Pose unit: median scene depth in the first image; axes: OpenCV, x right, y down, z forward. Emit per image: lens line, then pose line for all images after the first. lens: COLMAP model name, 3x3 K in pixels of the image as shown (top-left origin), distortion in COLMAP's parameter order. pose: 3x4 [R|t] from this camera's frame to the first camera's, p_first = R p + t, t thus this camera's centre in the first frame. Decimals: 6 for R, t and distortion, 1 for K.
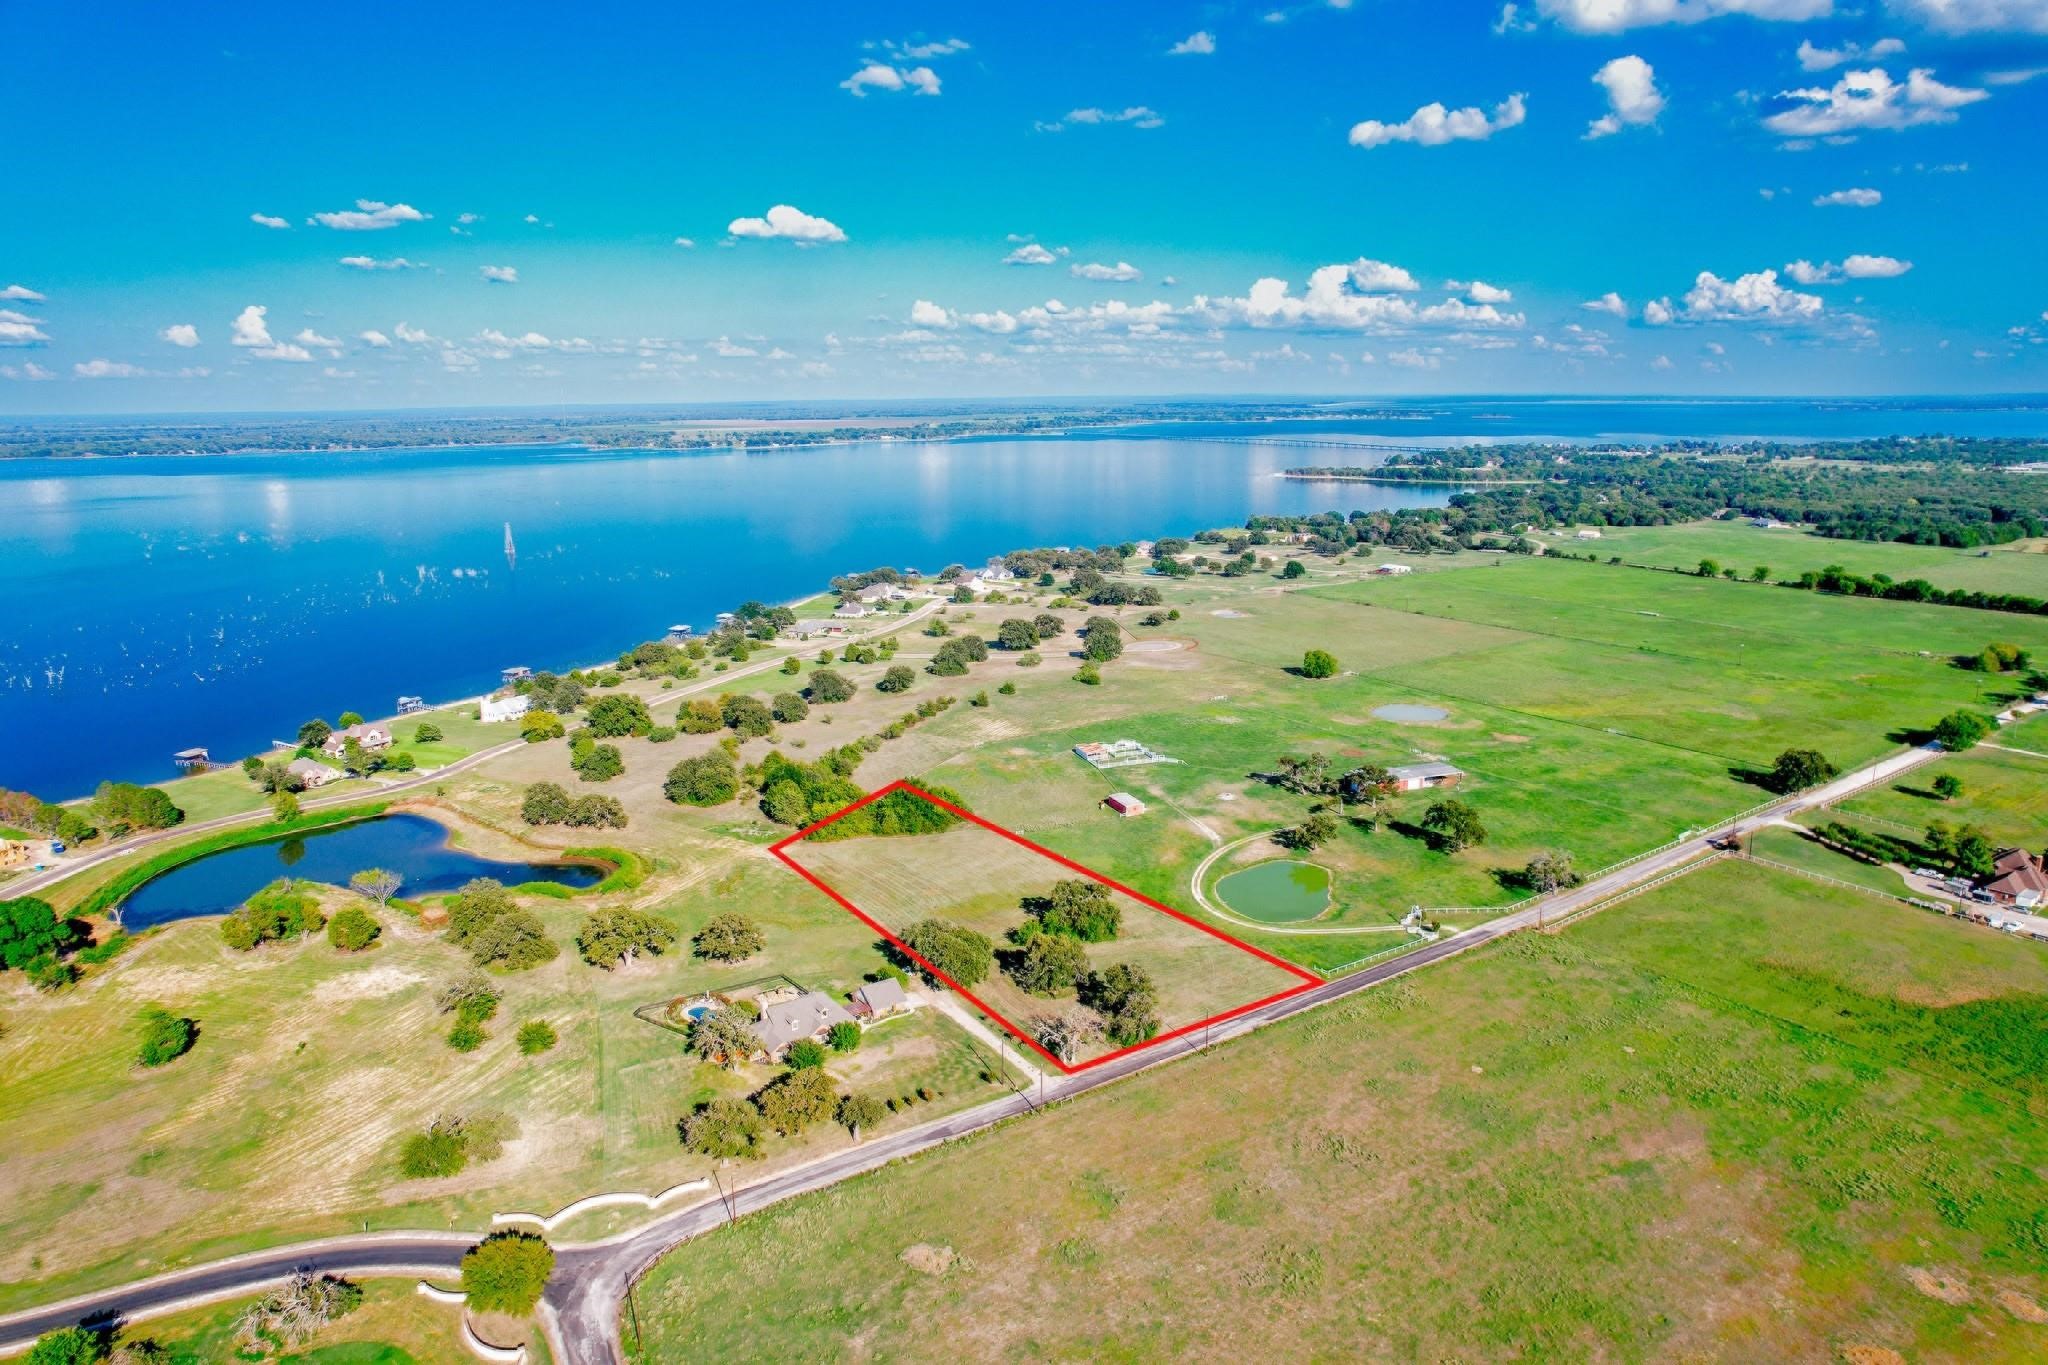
lens RADIAL K [[1302.3, 0, 1033.1], [0, 1302.3, 688.2], [0, 0, 1]] dist [-0.073623, 0.063486]
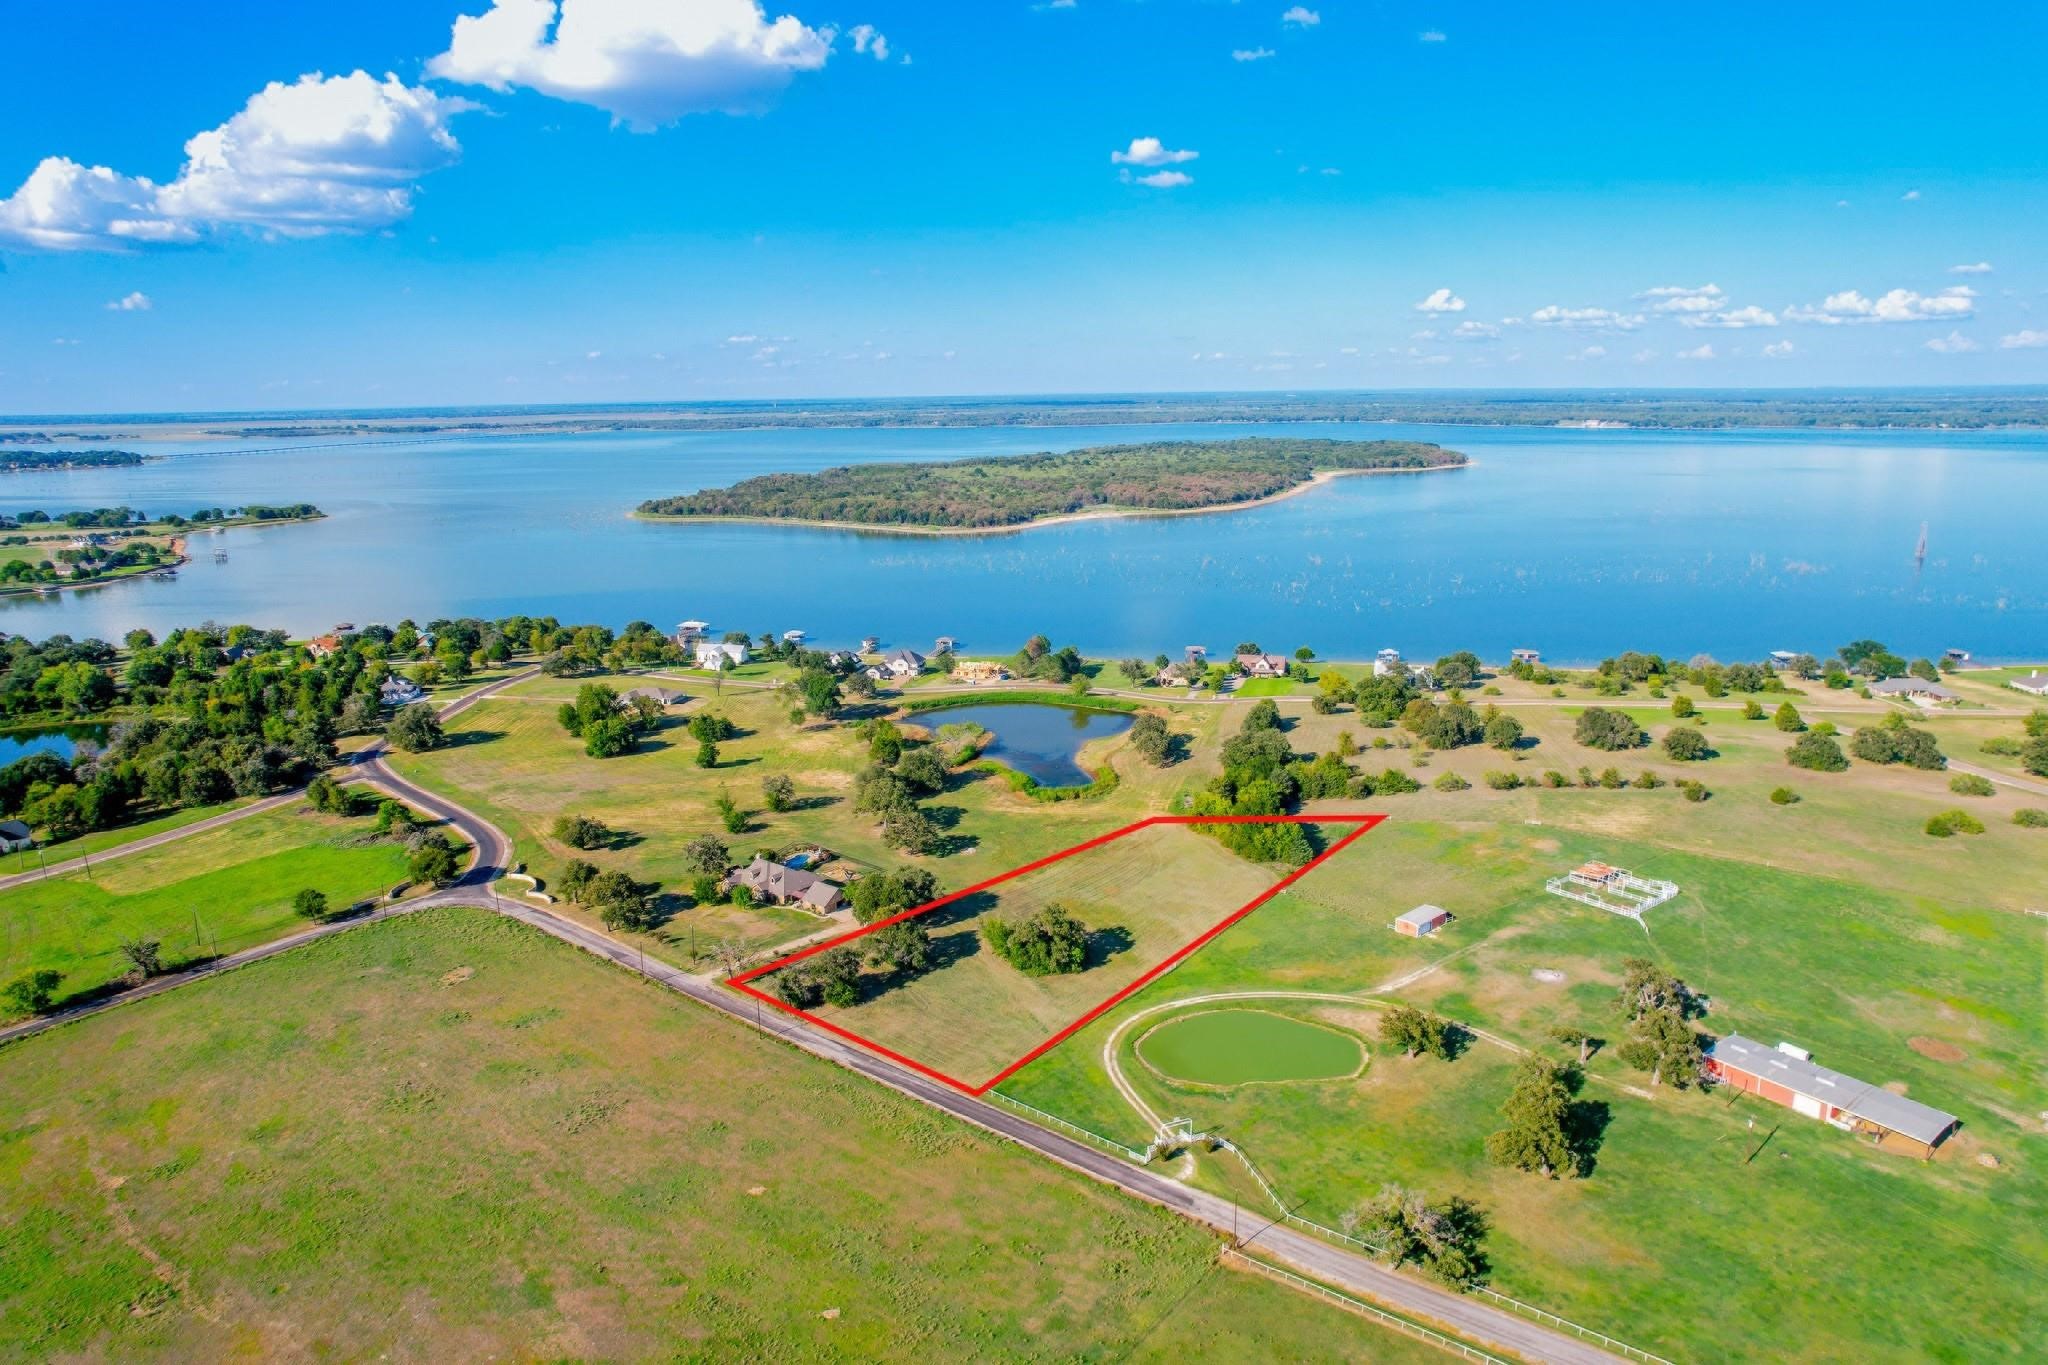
lens RADIAL K [[1302.3, 0, 1033.1], [0, 1302.3, 688.2], [0, 0, 1]] dist [-0.073623, 0.063486]
pose [[0.305794, 0.222143, -0.925820, 0.793456], [-0.202841, 0.965276, 0.164613, -0.143516], [0.930239, 0.137456, 0.340236, 0.593649]]
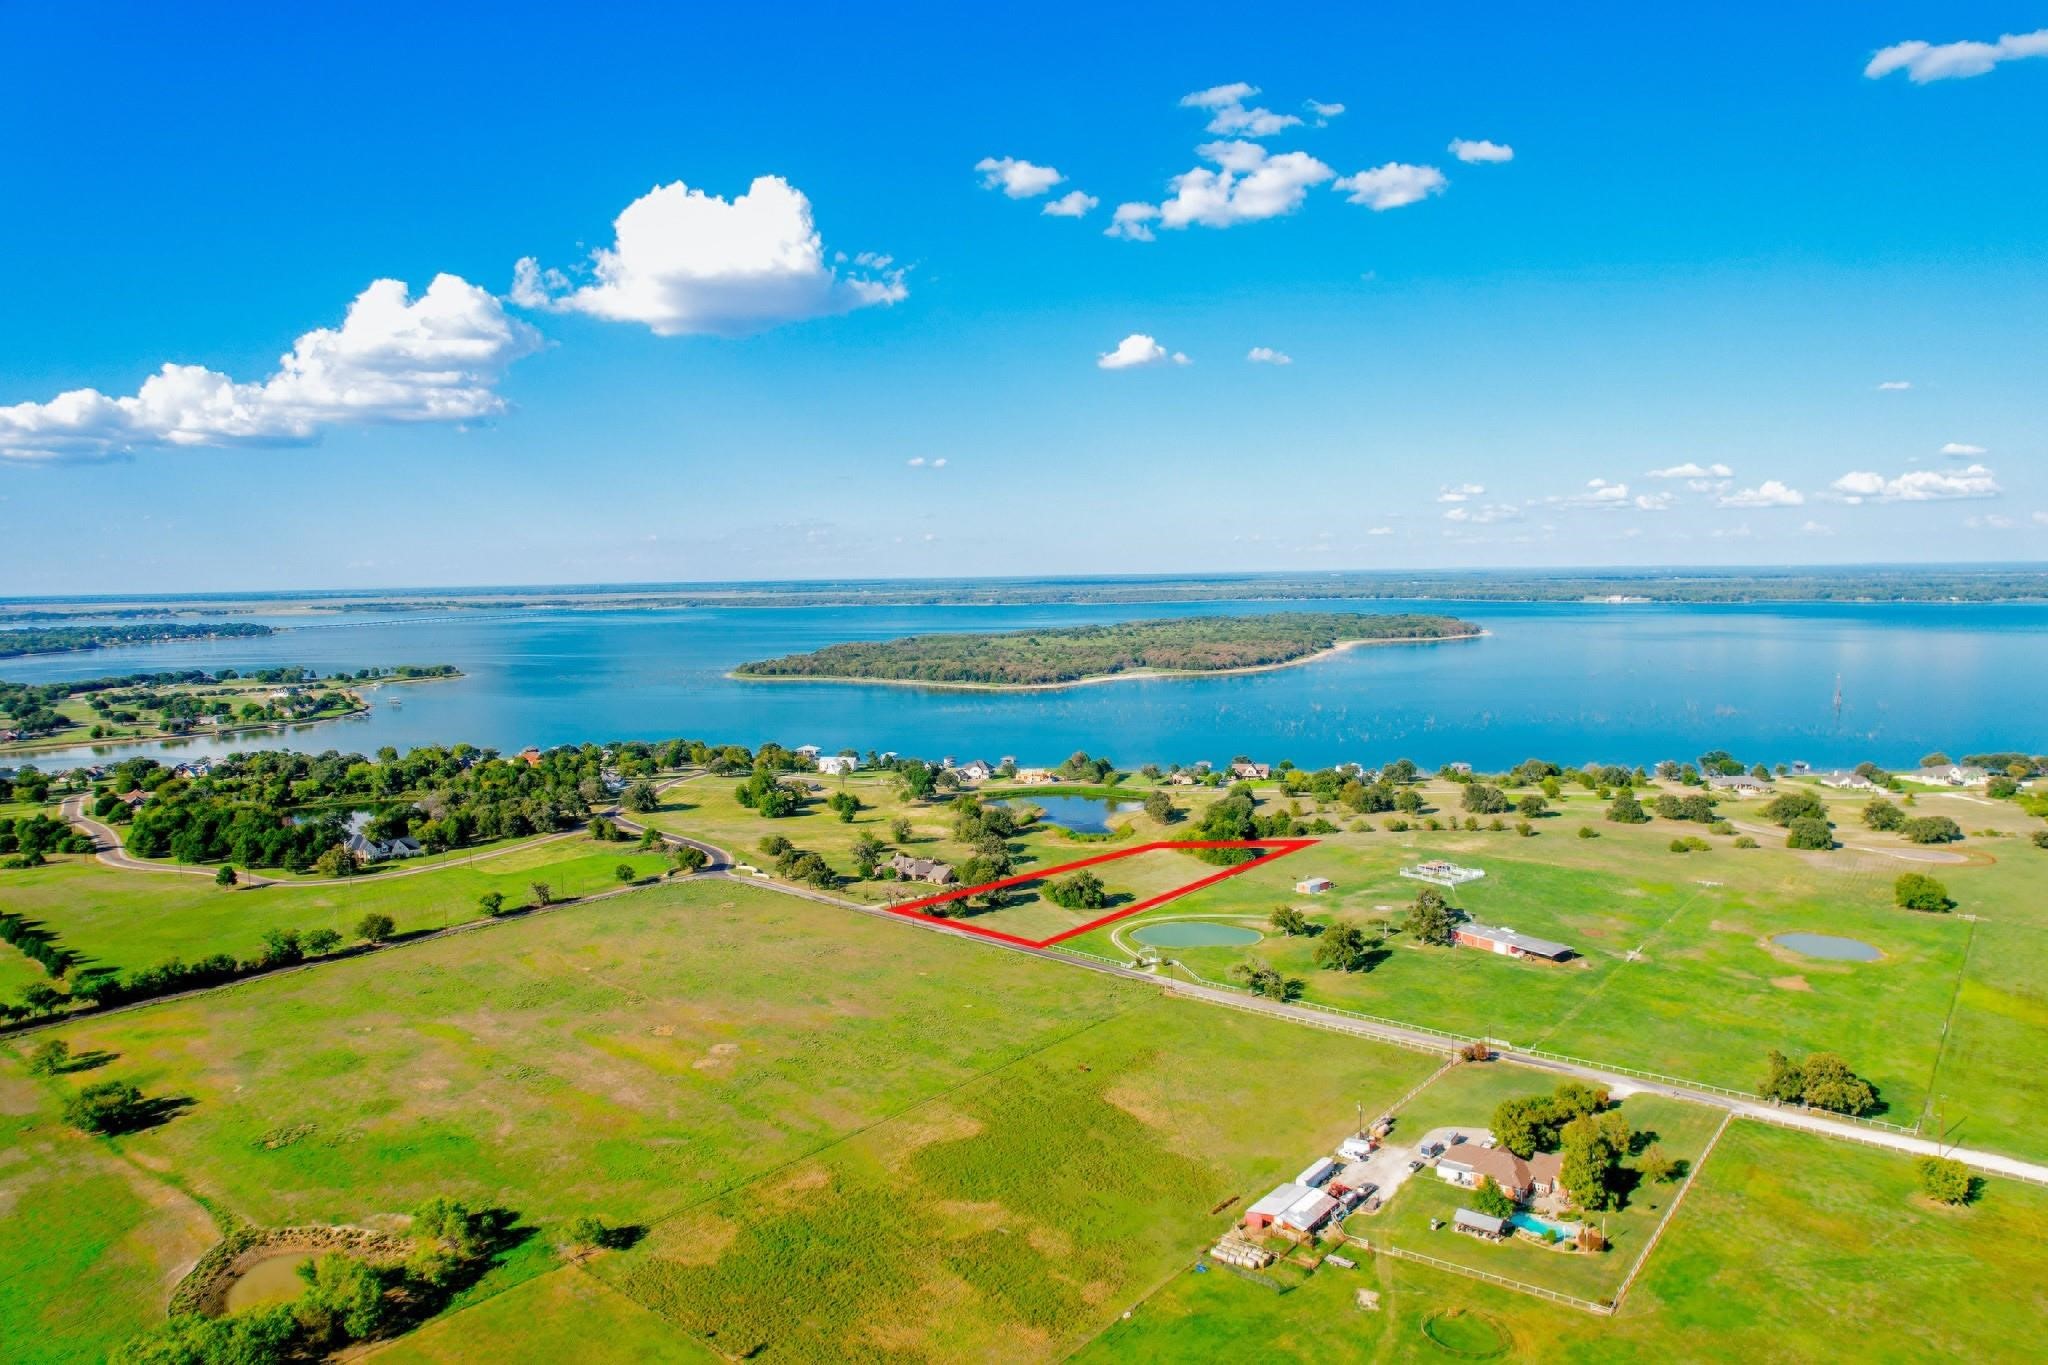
lens RADIAL K [[1302.3, 0, 1033.1], [0, 1302.3, 688.2], [0, 0, 1]] dist [-0.073623, 0.063486]
pose [[0.268681, 0.094994, -0.958534, 1.357275], [-0.202382, 0.978479, 0.040242, -0.105257], [0.941728, 0.183178, 0.282124, 0.430330]]
